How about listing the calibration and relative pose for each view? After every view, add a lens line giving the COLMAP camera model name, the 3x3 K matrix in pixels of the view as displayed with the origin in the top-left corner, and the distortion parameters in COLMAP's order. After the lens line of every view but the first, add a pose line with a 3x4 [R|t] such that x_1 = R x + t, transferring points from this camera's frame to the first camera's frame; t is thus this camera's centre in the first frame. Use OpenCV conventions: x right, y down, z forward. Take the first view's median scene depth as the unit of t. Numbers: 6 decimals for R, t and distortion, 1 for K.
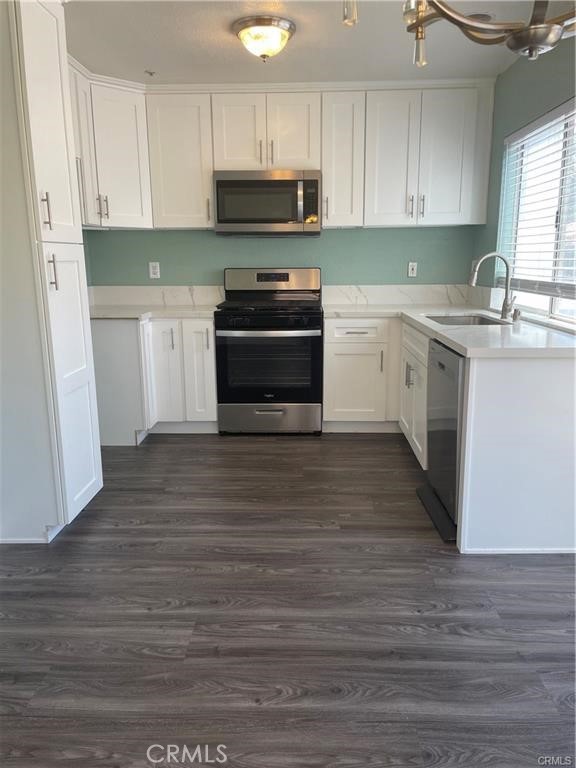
lens RADIAL K [[582.0, 0, 289.8], [0, 582.0, 381.6], [0, 0, 1]] dist [0.078995, -0.094983]
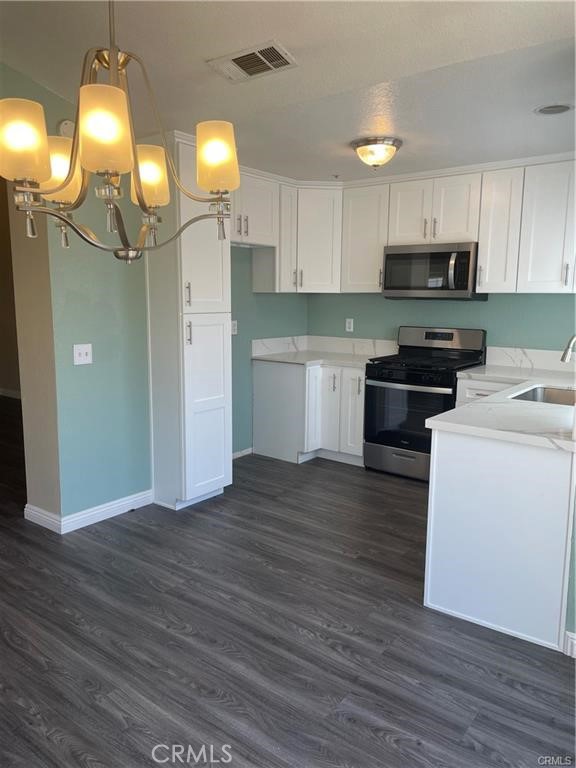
lens RADIAL K [[582.0, 0, 287.2], [0, 582.0, 377.9], [0, 0, 1]] dist [0.078995, -0.094983]
pose [[0.806835, 0.099668, -0.582309, 0.514127], [-0.137565, 0.990268, -0.021113, -0.052353], [0.574538, 0.097140, 0.812693, -0.059749]]
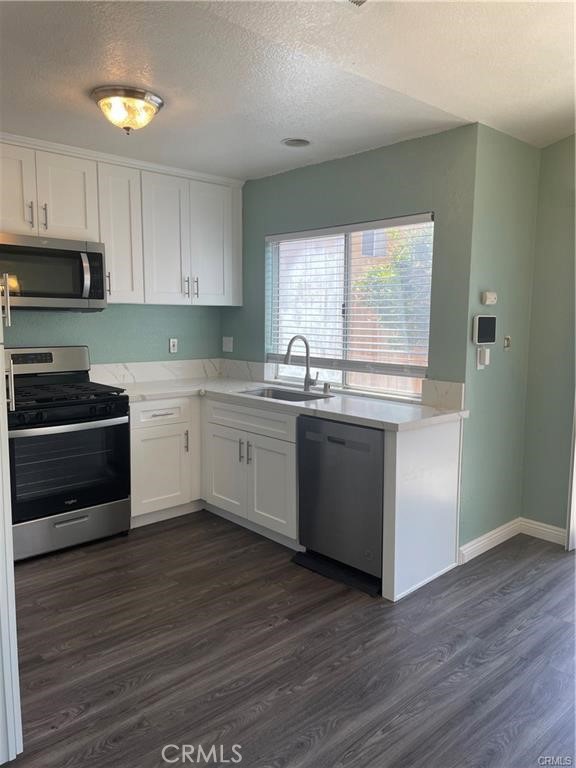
lens RADIAL K [[582.0, 0, 294.4], [0, 582.0, 379.1], [0, 0, 1]] dist [0.078995, -0.094983]
pose [[0.706871, -0.063655, 0.704472, -0.475044], [0.130333, 0.990611, -0.041267, -0.088494], [-0.695231, 0.120987, 0.708531, 0.202314]]
